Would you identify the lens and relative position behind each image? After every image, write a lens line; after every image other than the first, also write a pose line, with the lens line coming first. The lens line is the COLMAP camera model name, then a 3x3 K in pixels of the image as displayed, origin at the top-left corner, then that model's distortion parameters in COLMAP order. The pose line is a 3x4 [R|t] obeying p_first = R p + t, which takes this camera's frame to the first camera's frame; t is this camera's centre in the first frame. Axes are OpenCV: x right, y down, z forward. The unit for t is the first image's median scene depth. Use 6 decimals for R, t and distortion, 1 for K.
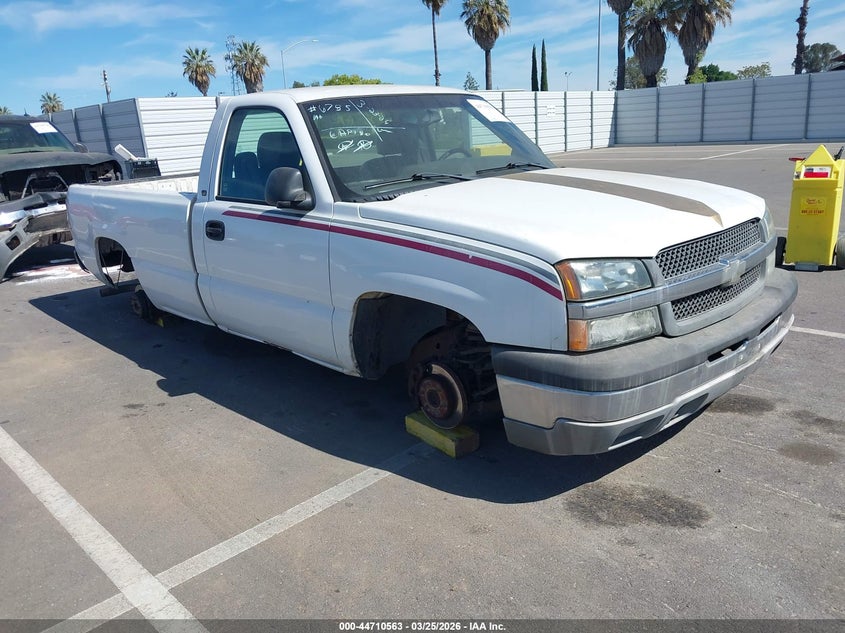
lens RADIAL K [[693.1, 0, 422.5], [0, 693.1, 316.5], [0, 0, 1]] dist [0.008181, 0.010669]
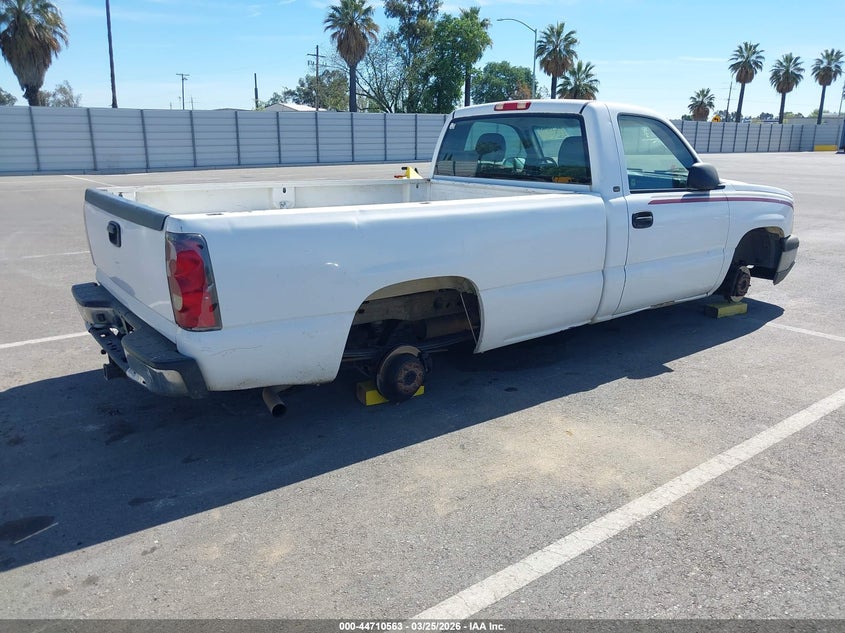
lens RADIAL K [[636.0, 0, 420.1], [0, 636.0, 351.7], [0, 0, 1]] dist [0.001200, 0.003041]
pose [[0.135836, -0.264603, 0.954743, -1.187322], [0.255769, 0.940374, 0.224231, -0.211351], [-0.957147, 0.213735, 0.195414, 1.016603]]
